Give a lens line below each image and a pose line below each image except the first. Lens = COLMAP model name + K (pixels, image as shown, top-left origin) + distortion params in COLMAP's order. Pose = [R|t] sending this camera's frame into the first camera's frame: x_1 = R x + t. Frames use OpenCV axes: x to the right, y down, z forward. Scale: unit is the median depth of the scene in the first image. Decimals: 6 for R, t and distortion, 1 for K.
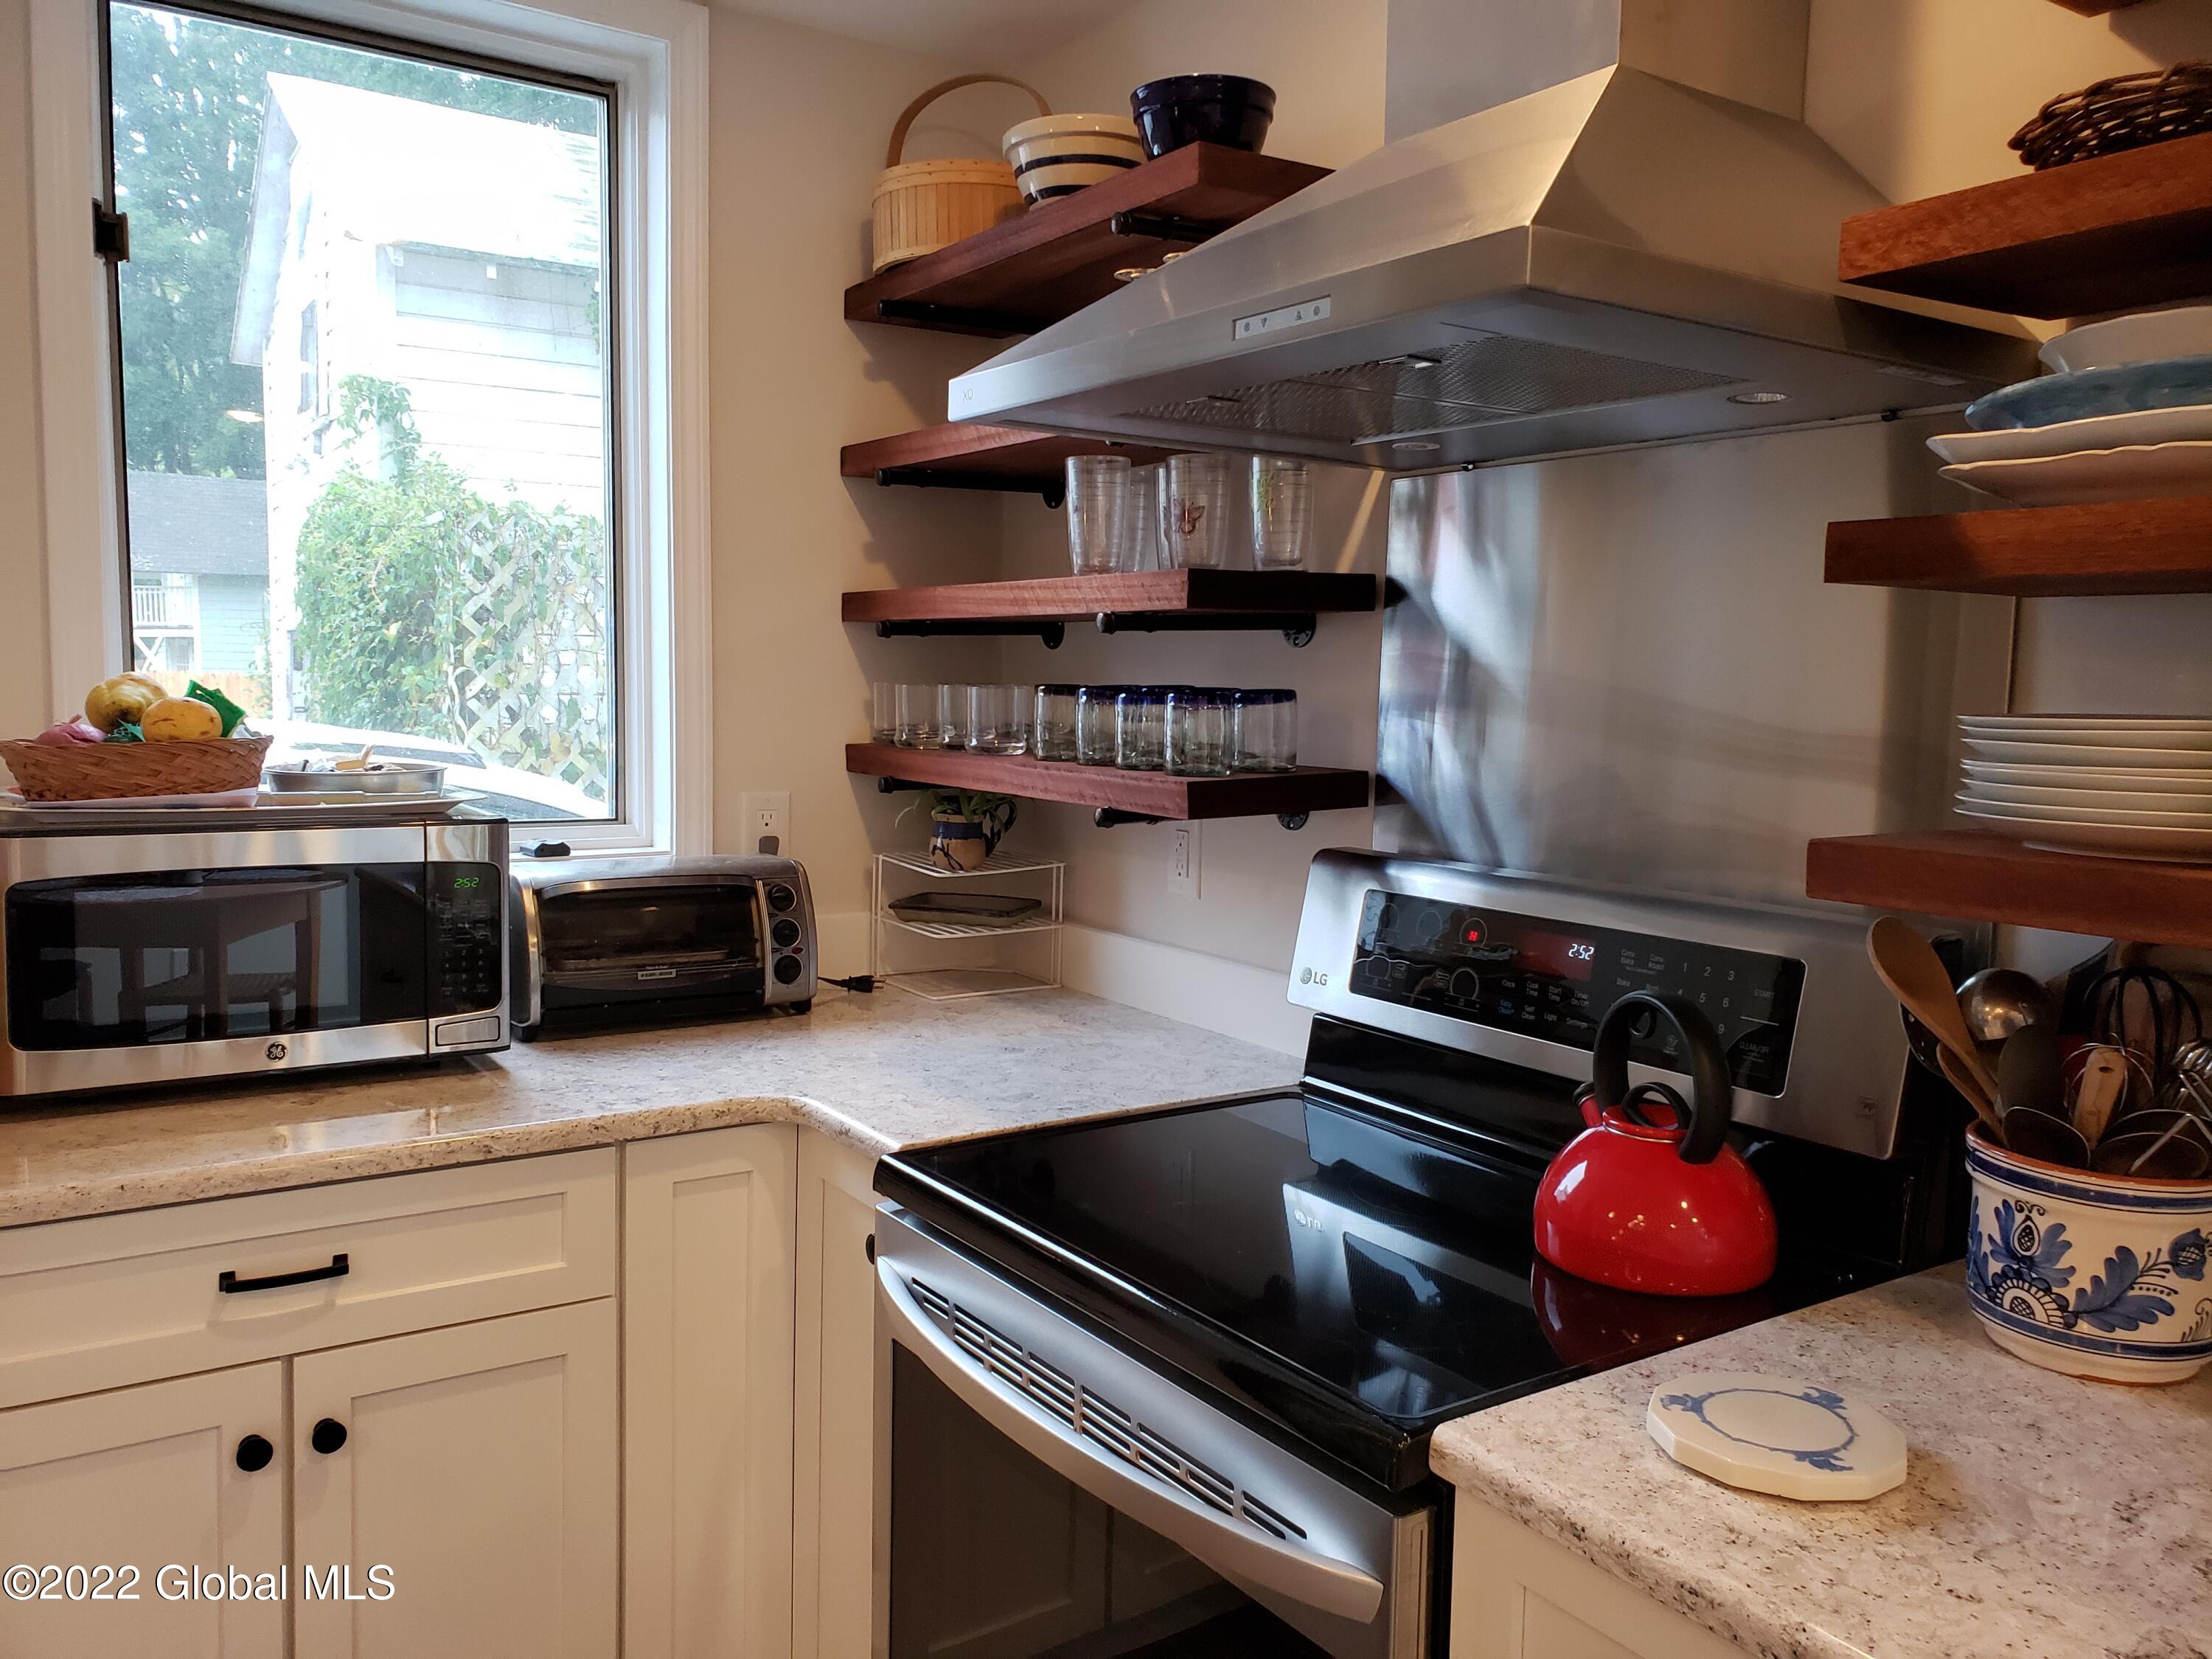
lens RADIAL K [[1712.0, 0, 1099.8], [0, 1712.0, 817.3], [0, 0, 1]] dist [0.049832, -0.026542]
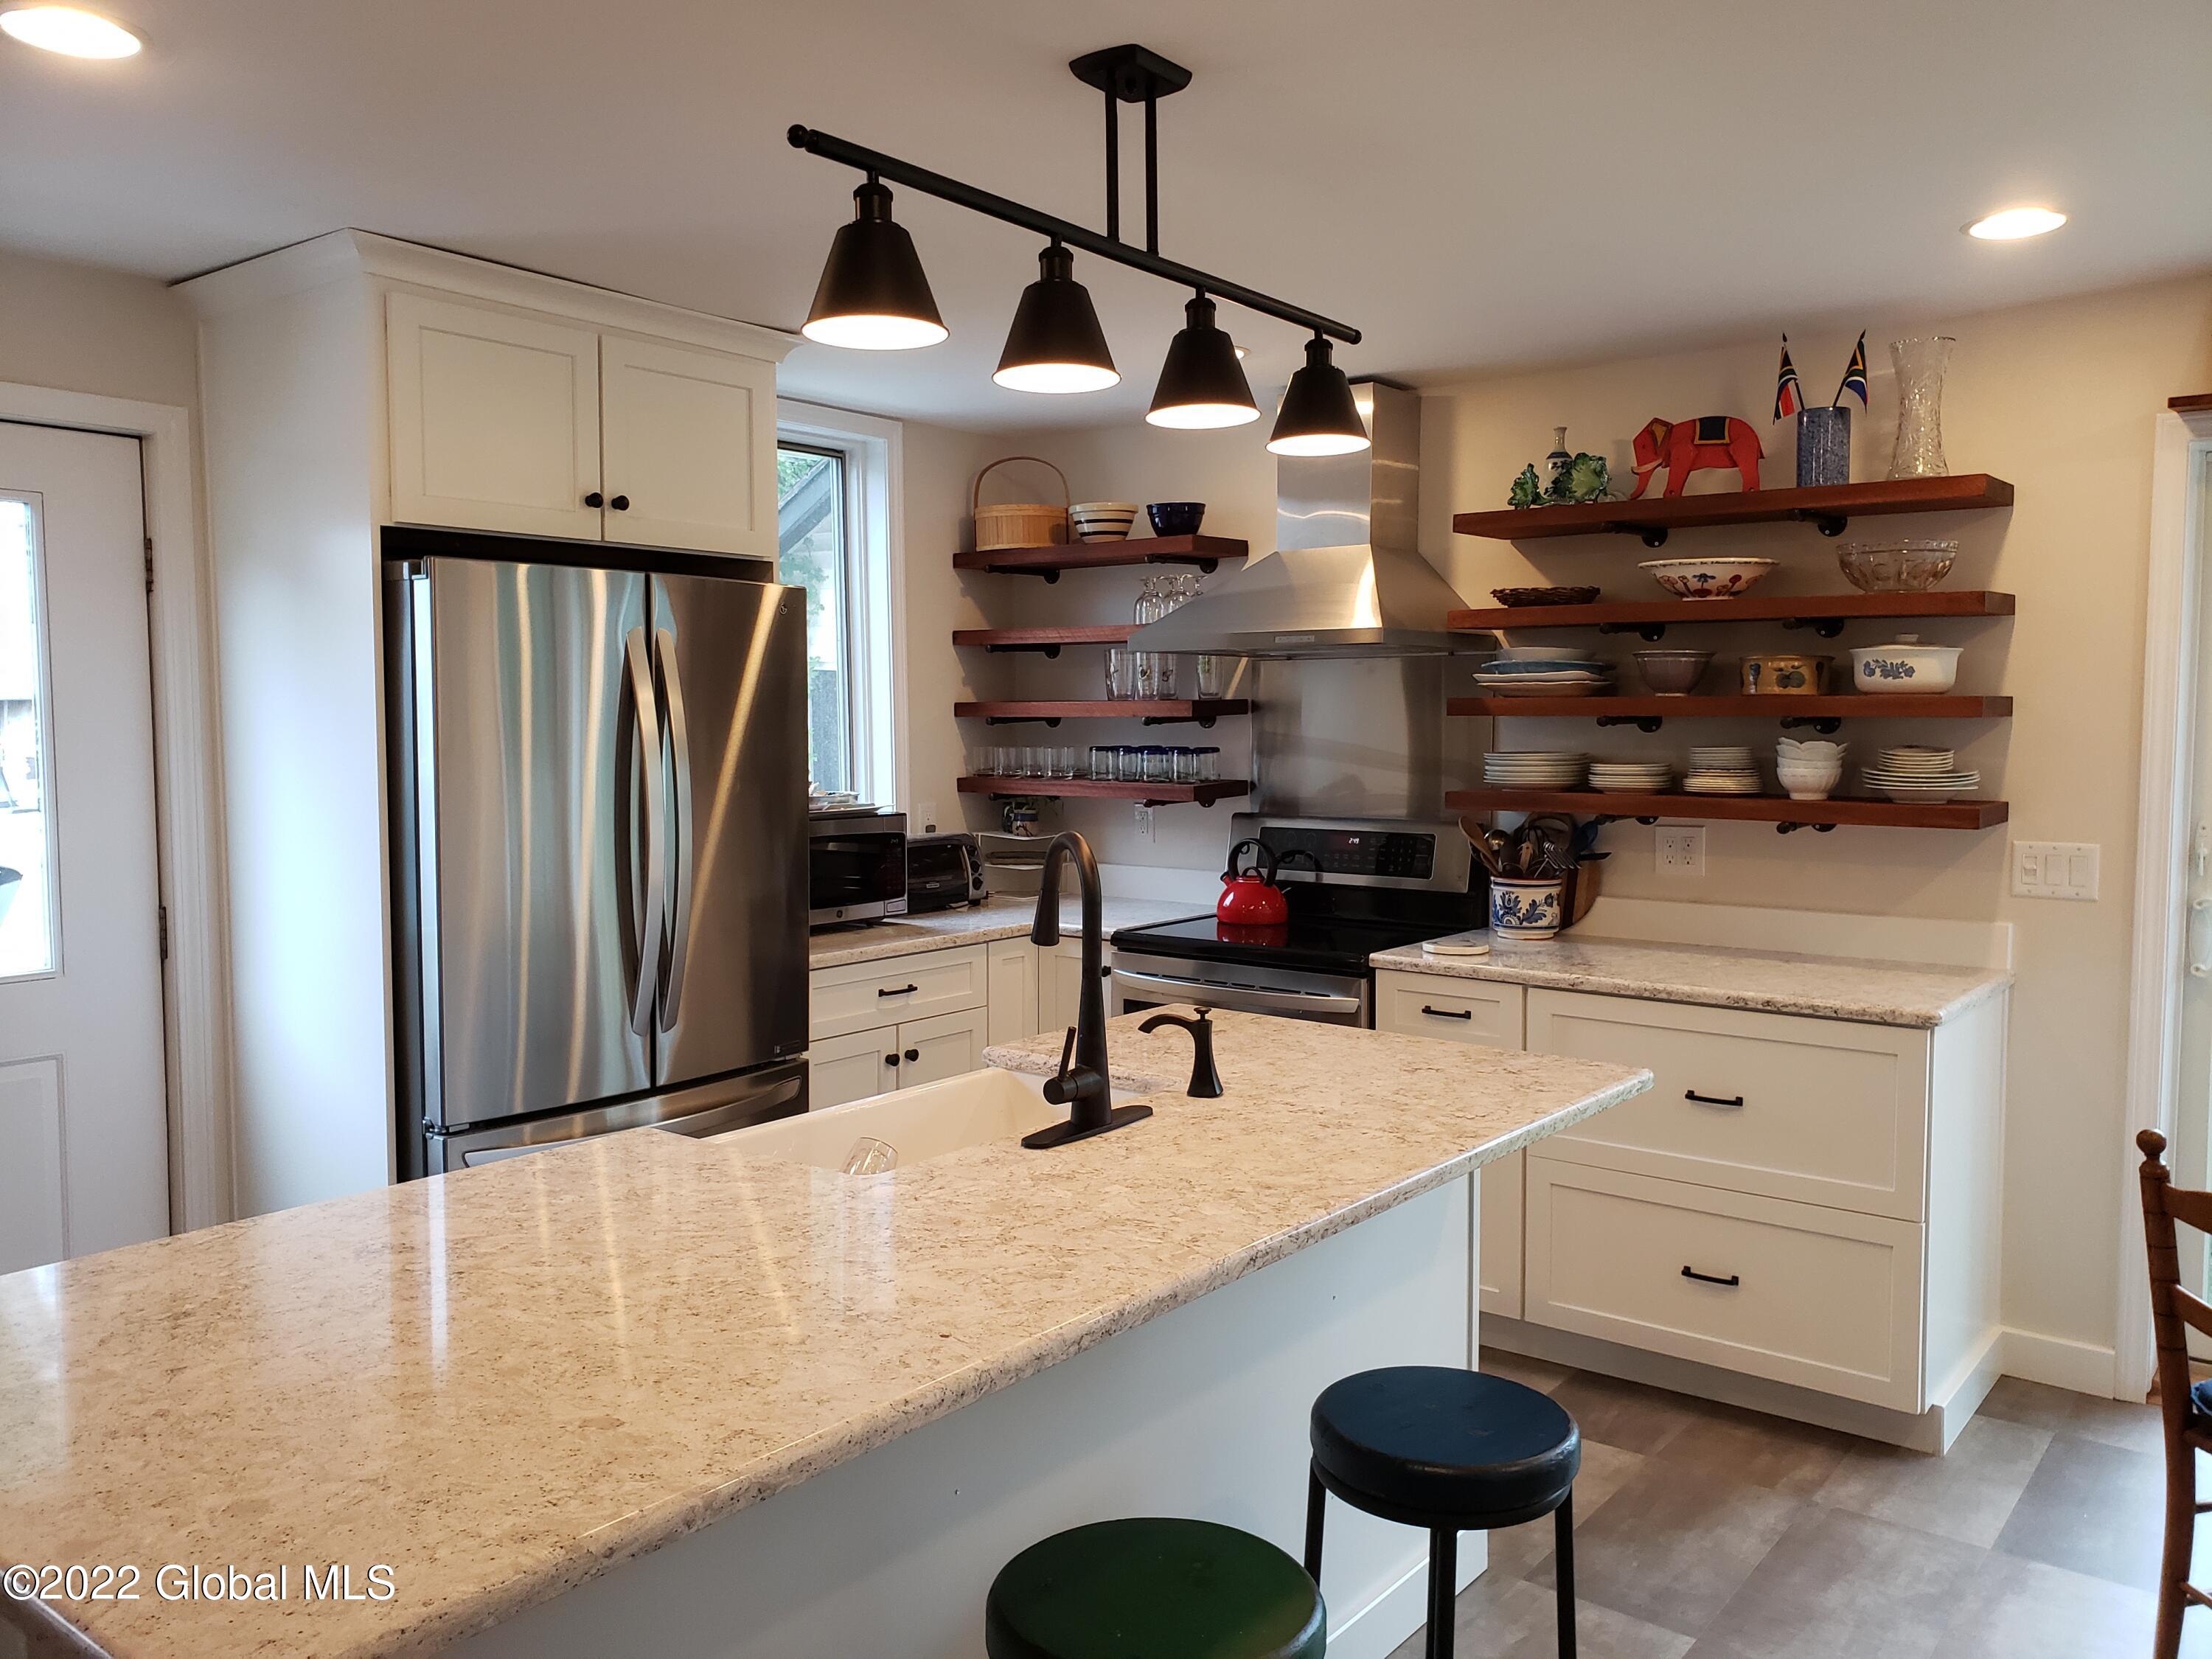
lens RADIAL K [[1712.0, 0, 1101.5], [0, 1712.0, 832.5], [0, 0, 1]] dist [0.049832, -0.026542]
pose [[0.947678, -0.042596, 0.316373, -0.796180], [0.046005, 0.998936, -0.003310, 0.044987], [-0.315895, 0.017691, 0.948629, -1.210176]]
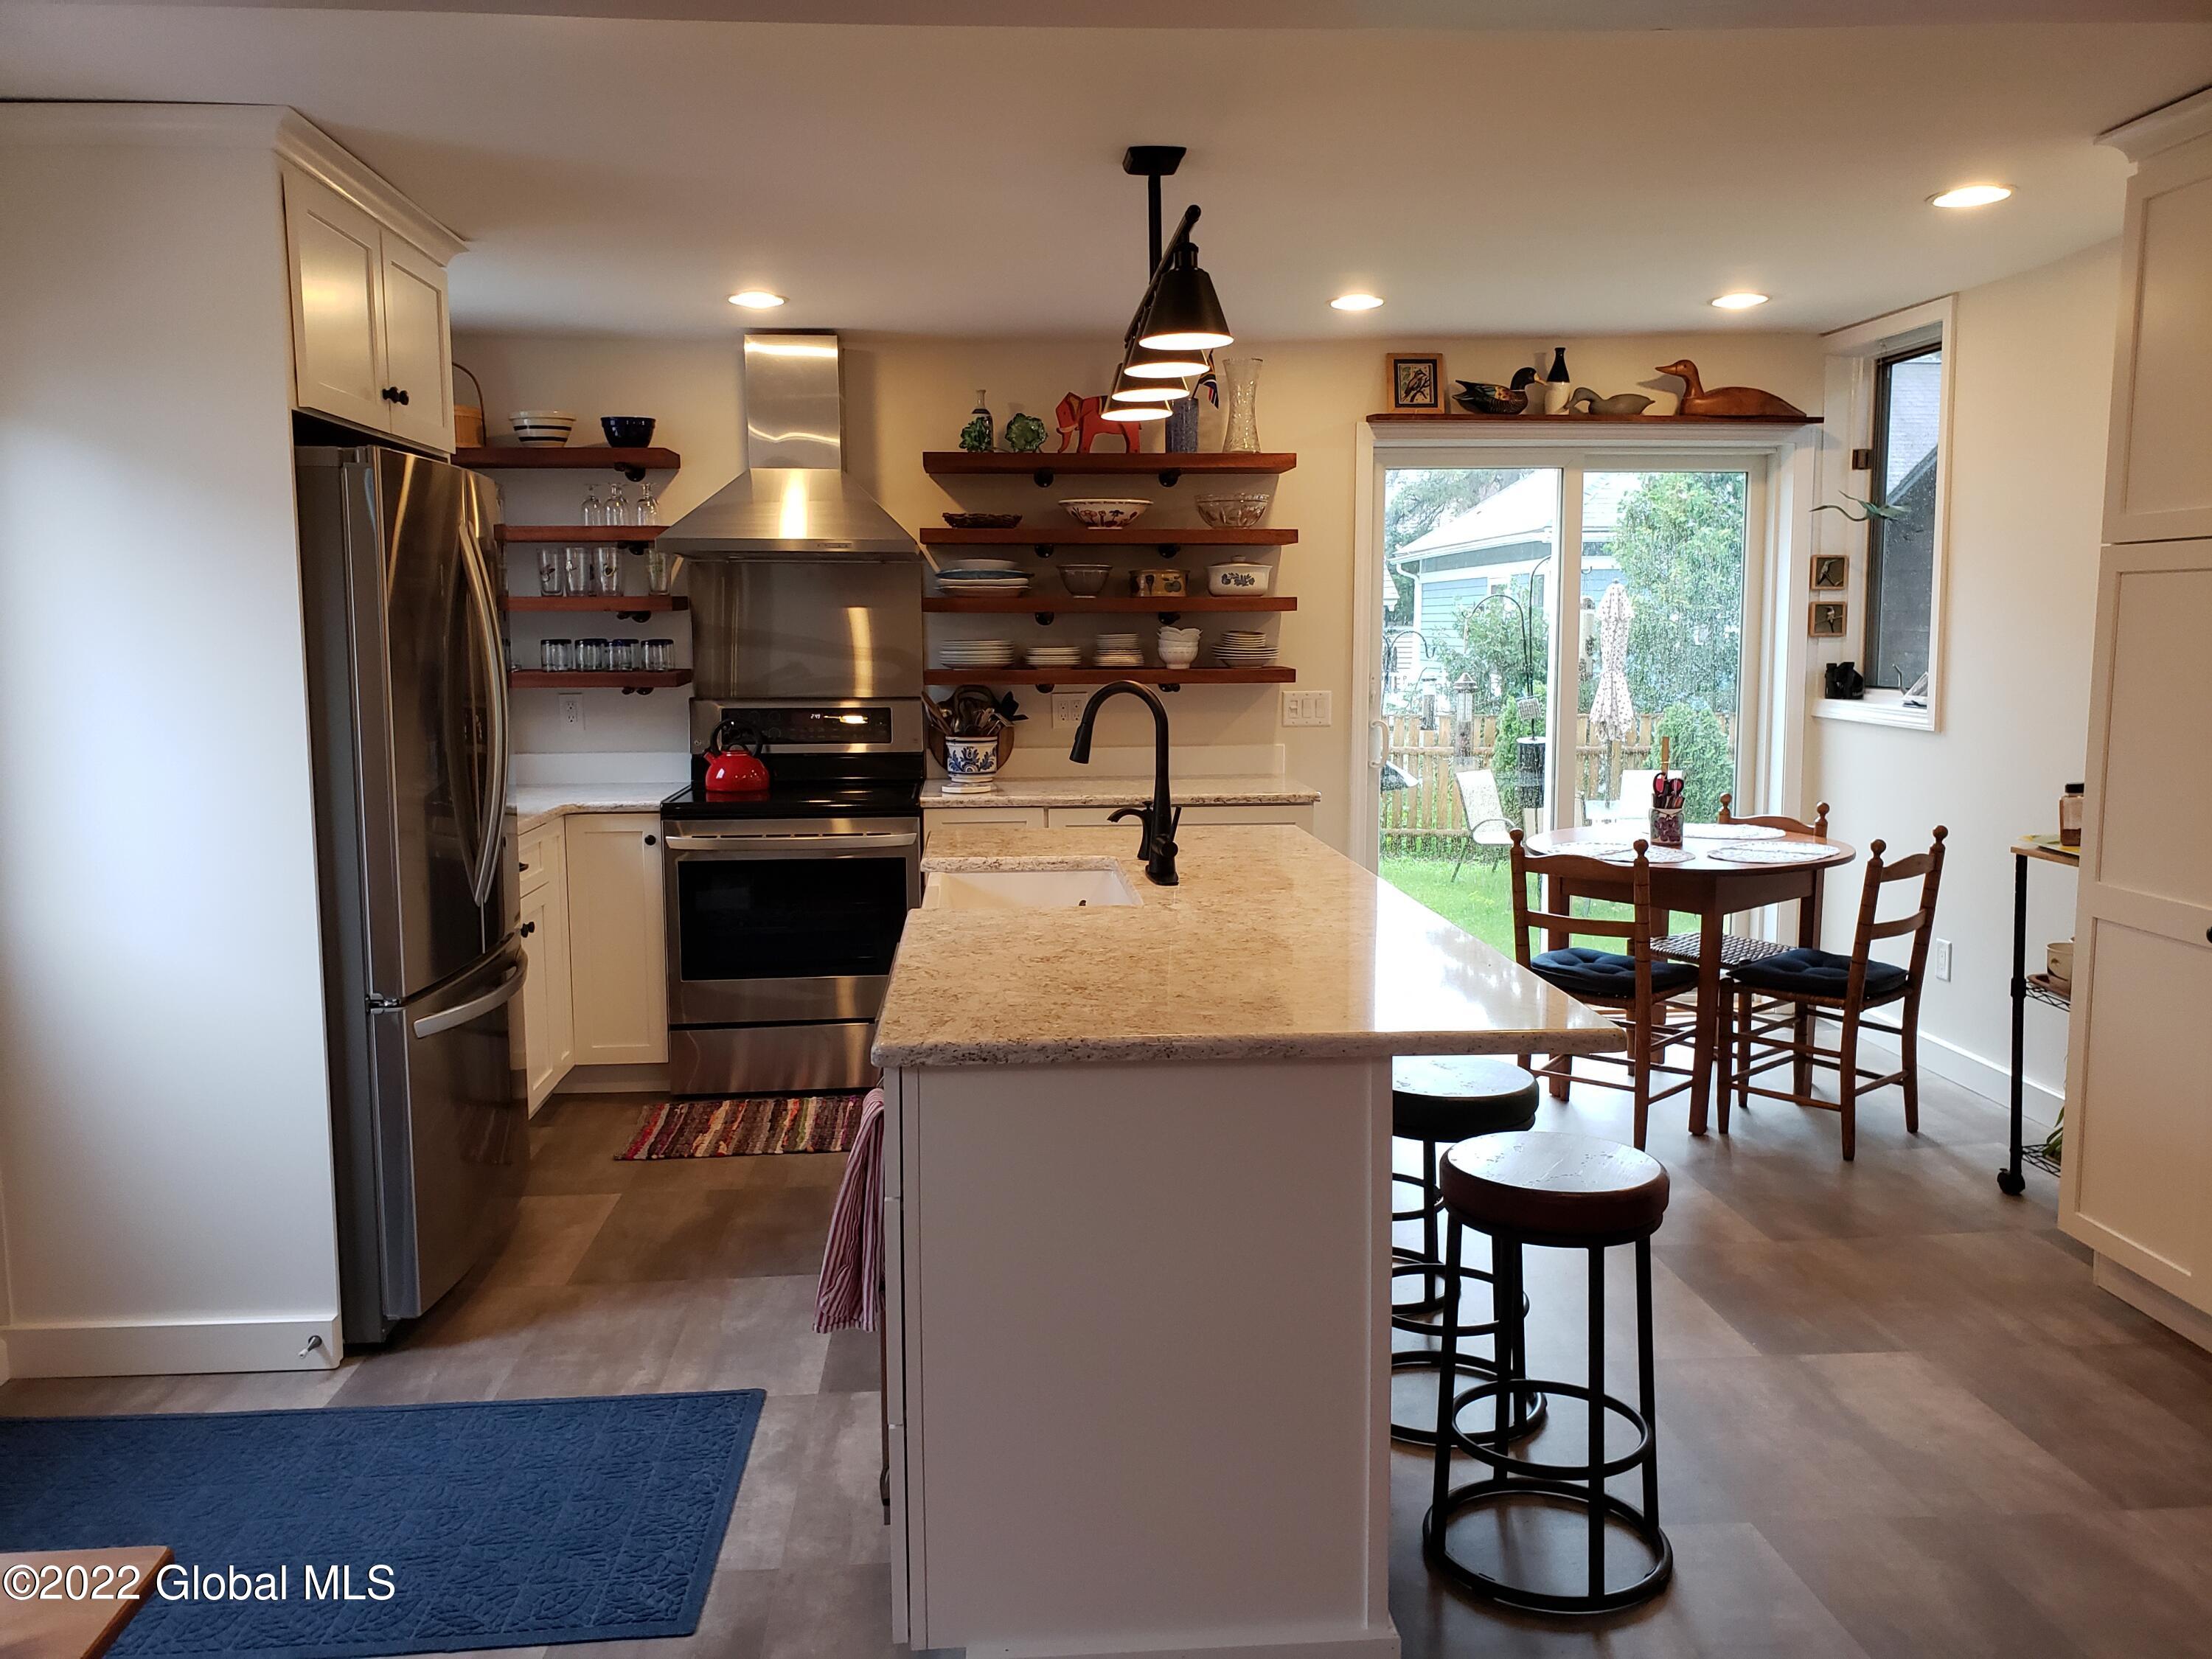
lens RADIAL K [[1712.0, 0, 1113.9], [0, 1712.0, 846.2], [0, 0, 1]] dist [0.049832, -0.026542]
pose [[0.483319, -0.134678, 0.865023, -1.919088], [0.088832, 0.990541, 0.104586, 0.025339], [-0.870926, 0.026293, 0.490711, -0.921625]]
